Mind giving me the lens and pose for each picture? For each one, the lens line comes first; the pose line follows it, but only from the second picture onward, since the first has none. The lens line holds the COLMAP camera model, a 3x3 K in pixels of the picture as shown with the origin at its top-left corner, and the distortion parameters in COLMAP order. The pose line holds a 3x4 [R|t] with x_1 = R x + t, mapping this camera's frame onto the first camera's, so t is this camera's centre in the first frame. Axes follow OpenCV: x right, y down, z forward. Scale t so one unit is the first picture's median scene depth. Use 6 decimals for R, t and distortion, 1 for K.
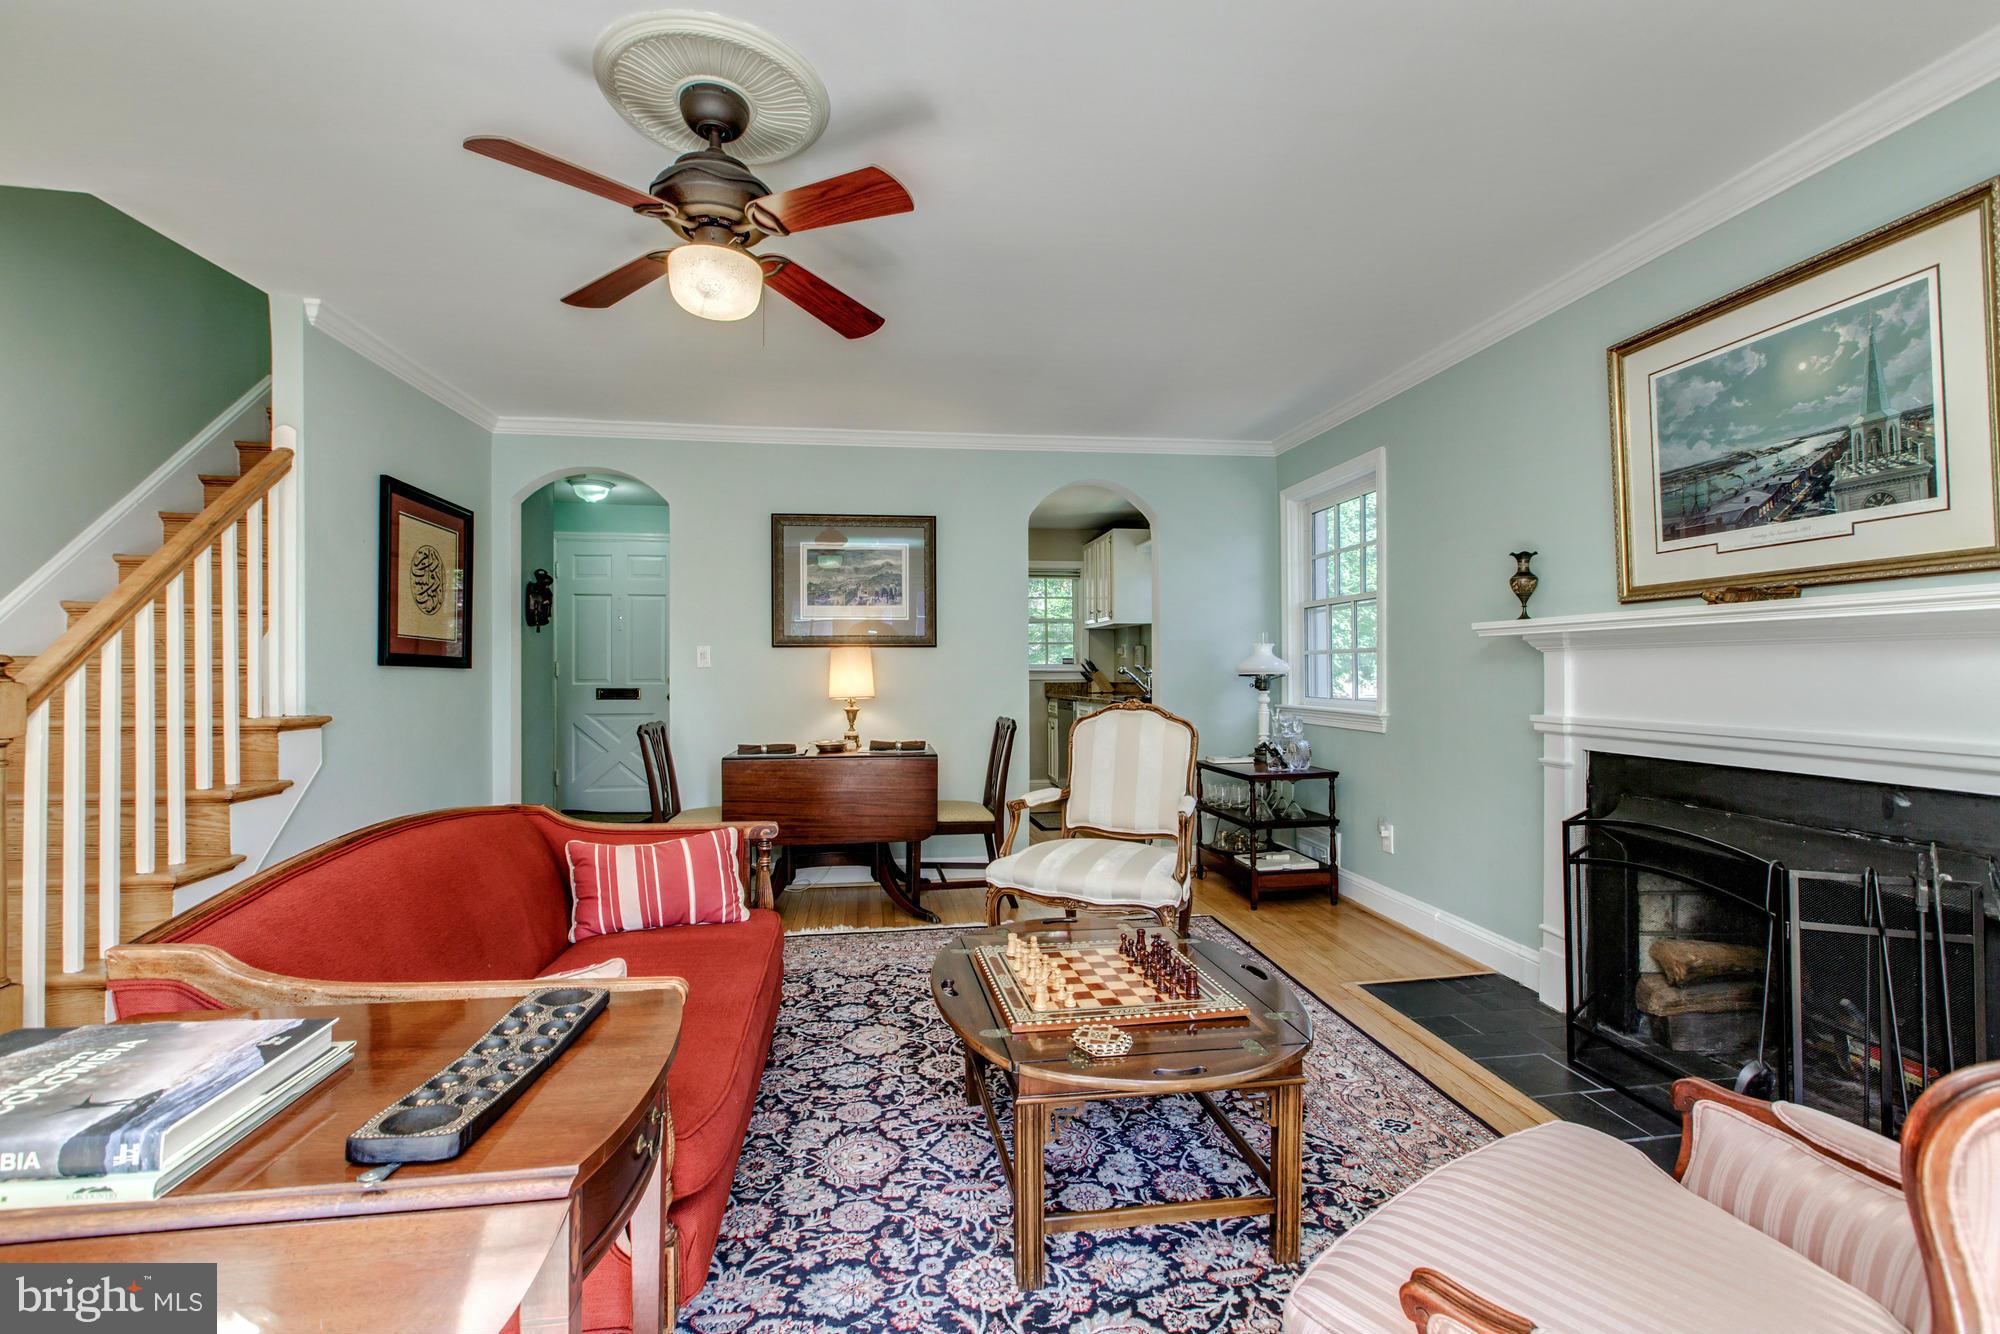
lens RADIAL K [[881.0, 0, 1003.8], [0, 881.0, 674.8], [0, 0, 1]] dist [0.005006, -0.002800]
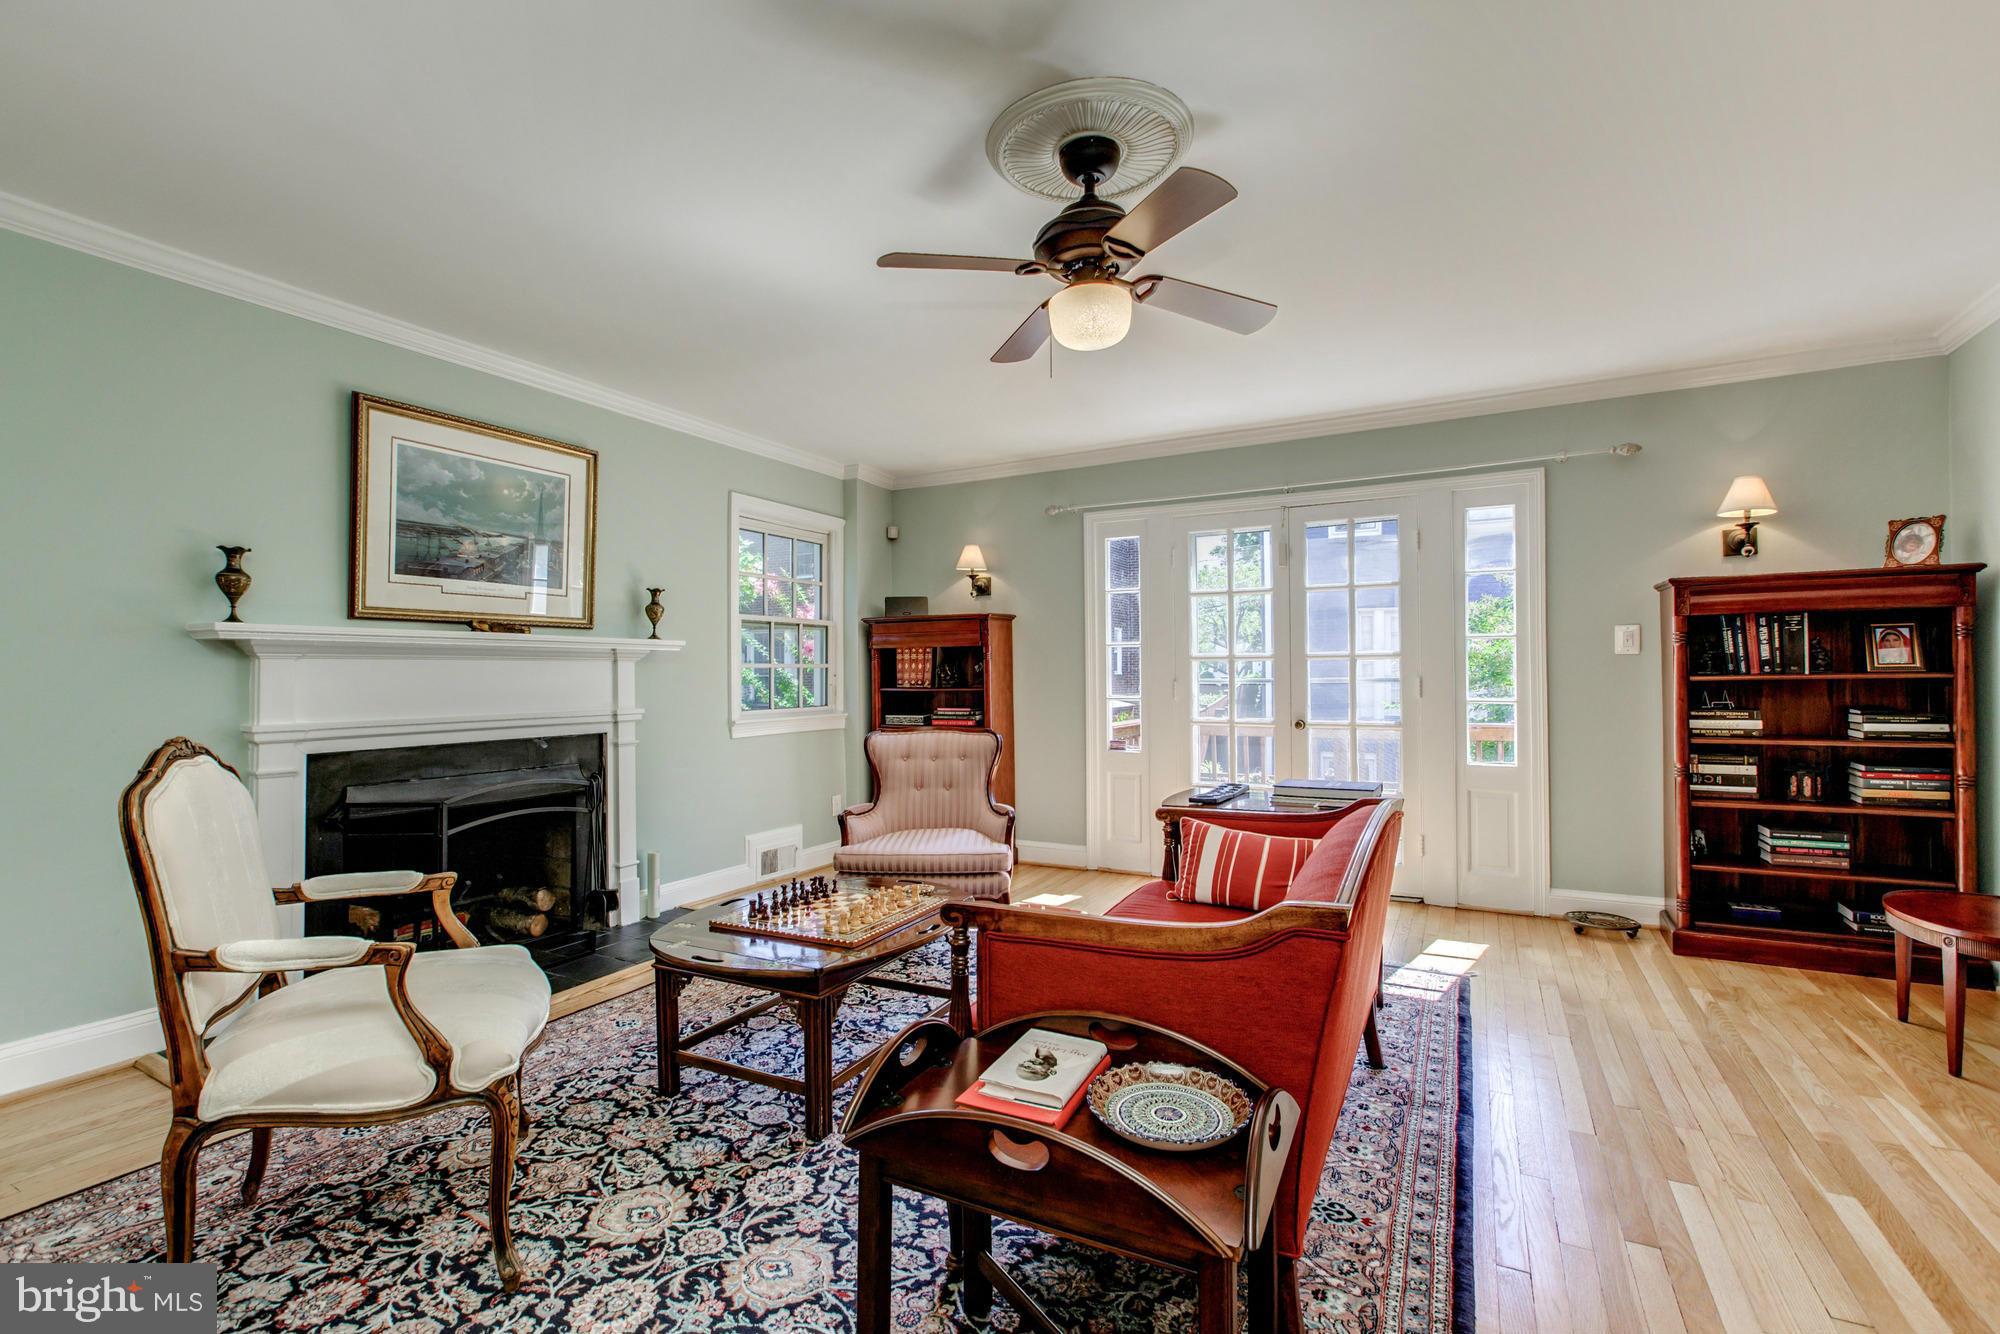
lens RADIAL K [[881.0, 0, 985.5], [0, 881.0, 666.9], [0, 0, 1]] dist [0.005006, -0.002800]
pose [[-0.791491, 0.008531, 0.611121, -0.568308], [0.009863, 0.999951, -0.001185, -0.007759], [-0.611101, 0.005090, -0.791537, 1.239044]]
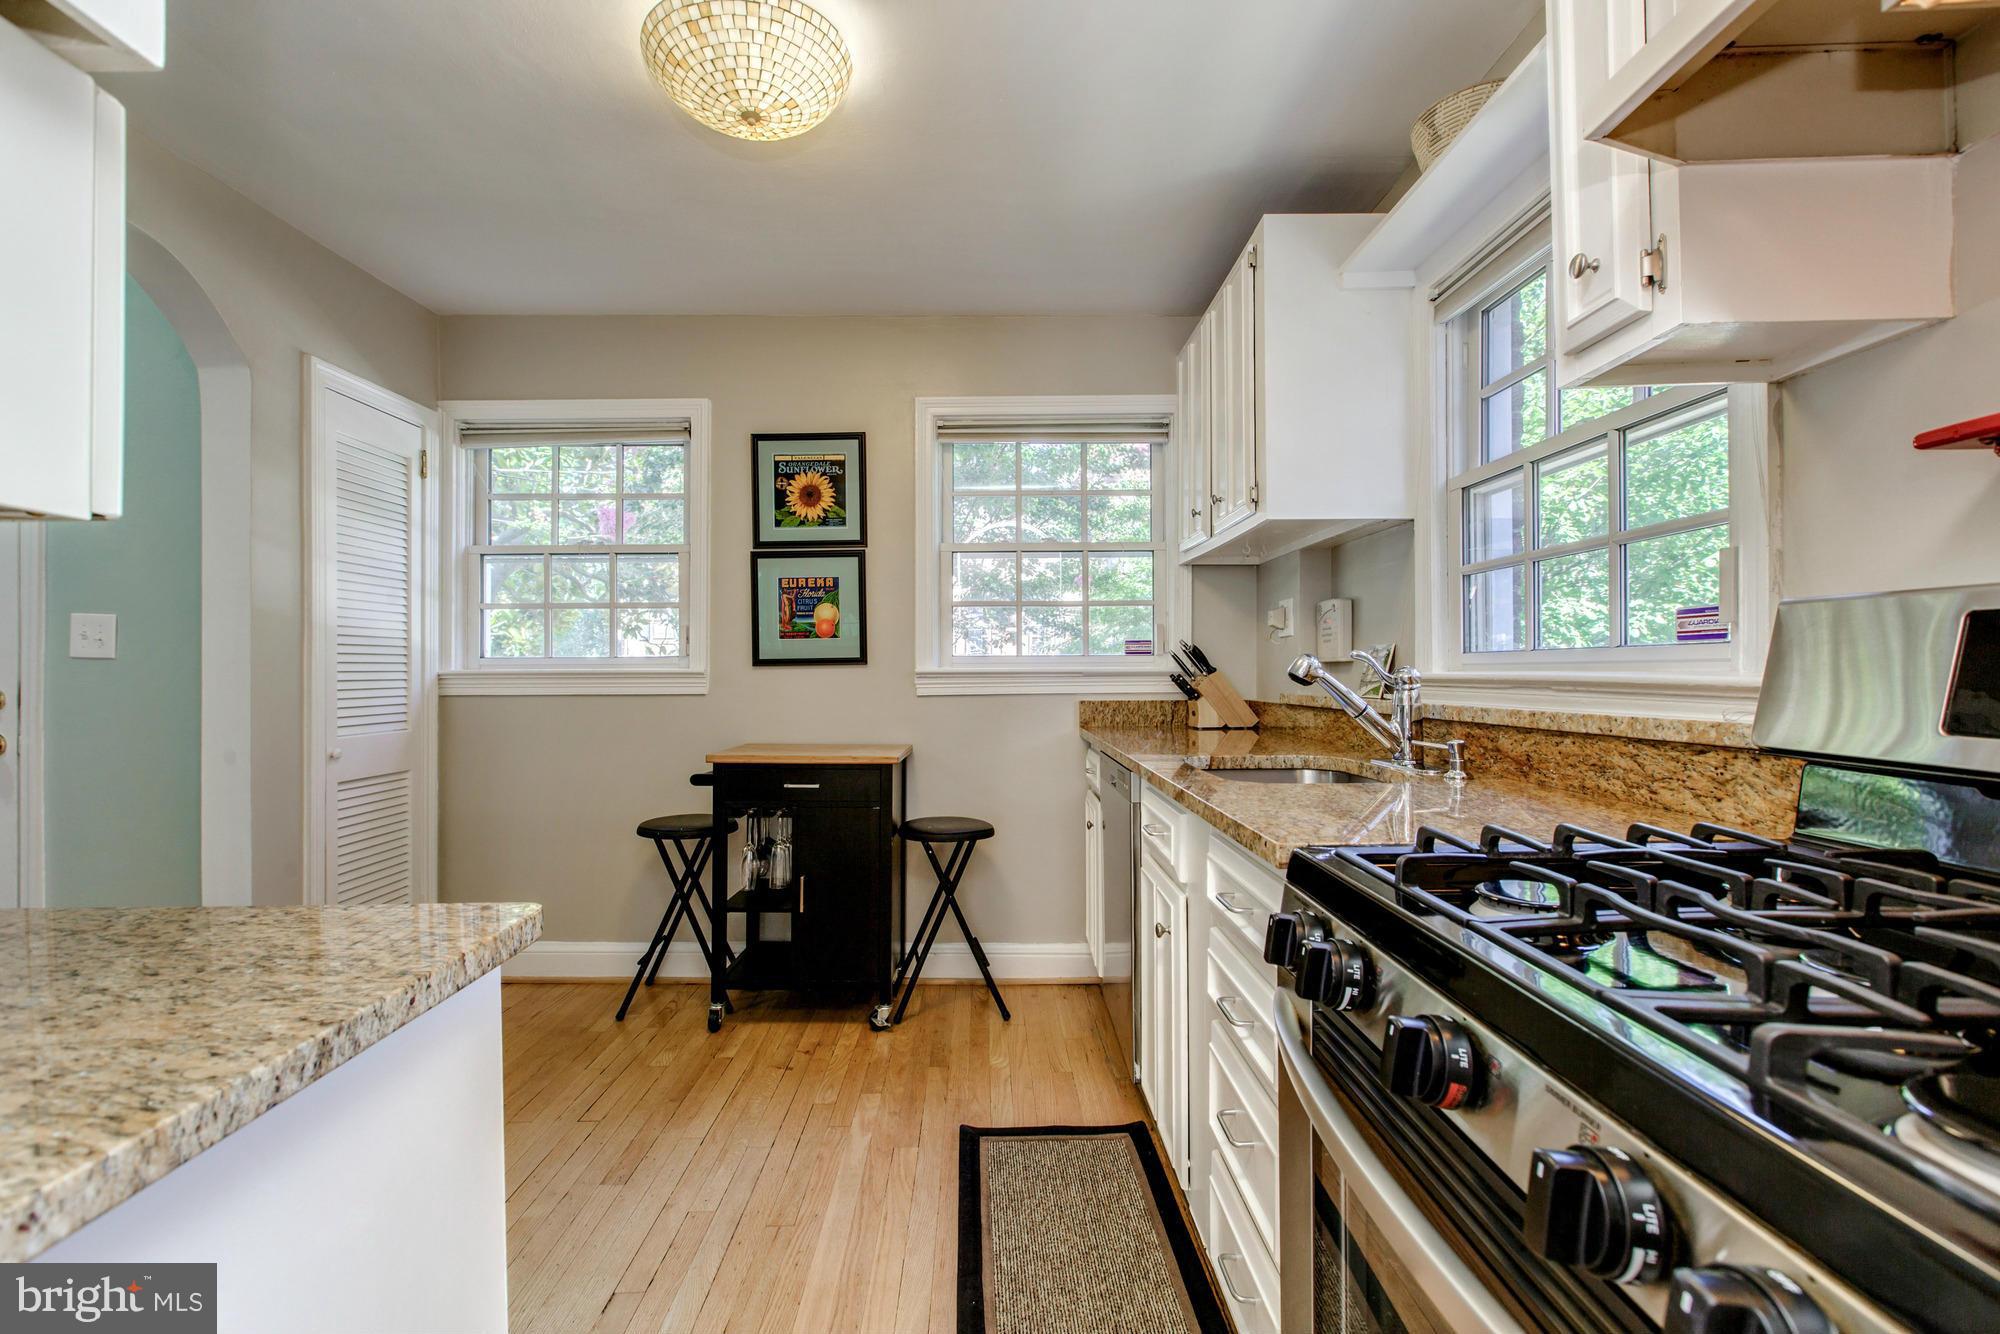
lens RADIAL K [[881.0, 0, 996.6], [0, 881.0, 668.1], [0, 0, 1]] dist [0.005006, -0.002800]
pose [[0.990157, 0.000069, -0.139959, 0.172698], [-0.000811, 0.999986, -0.005246, -0.009965], [0.139957, 0.005308, 0.990143, 1.574870]]
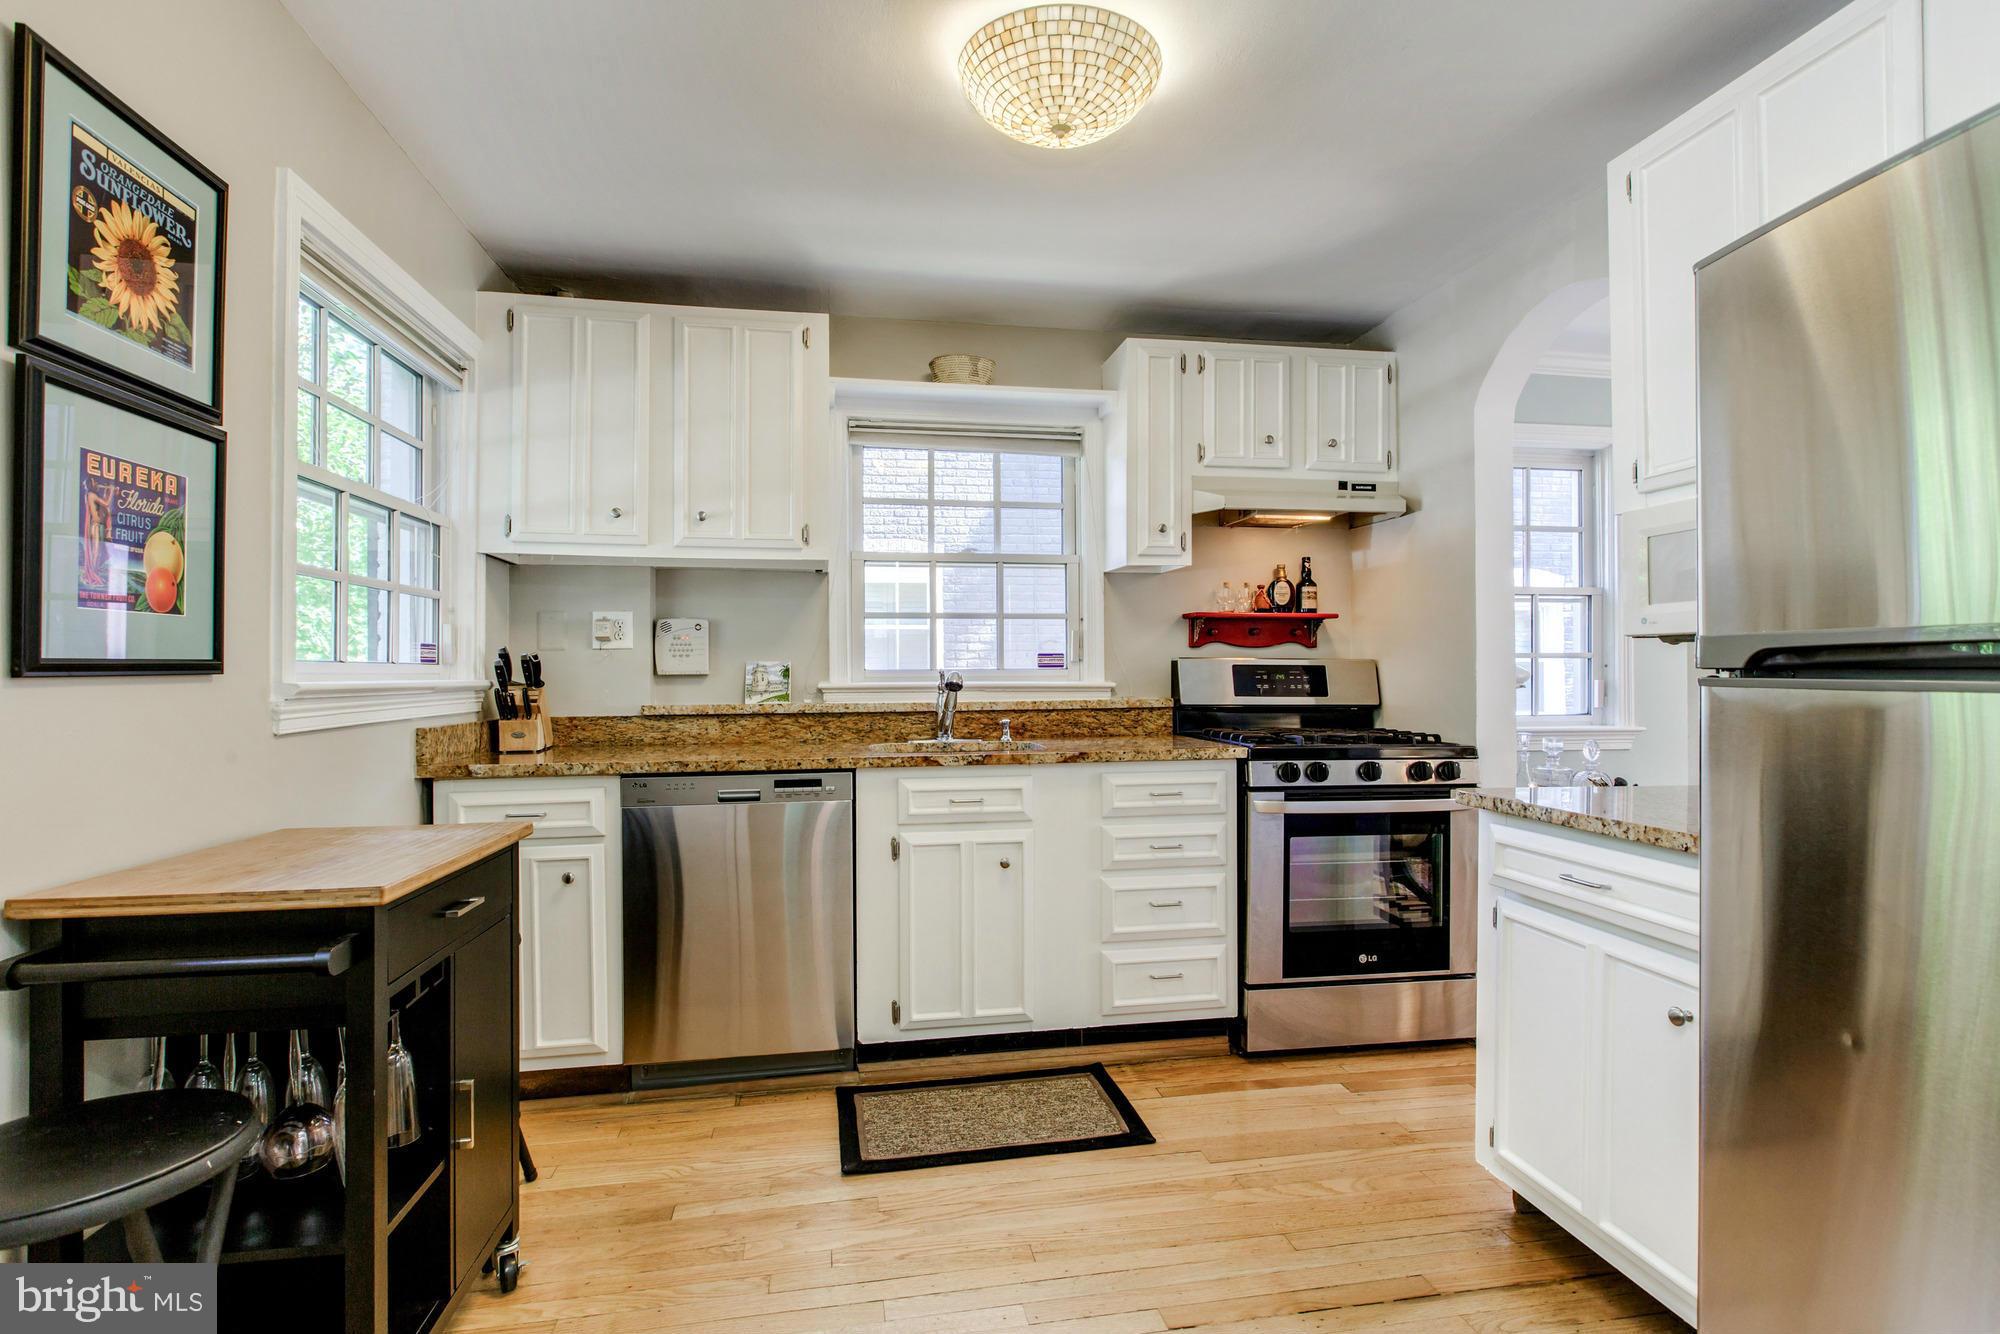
lens RADIAL K [[944.7, 0, 998.5], [0, 944.7, 665.1], [0, 0, 1]] dist [-0.008247, 0.000434]
pose [[-0.022990, 0.015019, 0.999623, -0.668674], [0.008723, 0.999852, -0.014822, -0.013827], [-0.999698, 0.008379, -0.023117, 2.174024]]
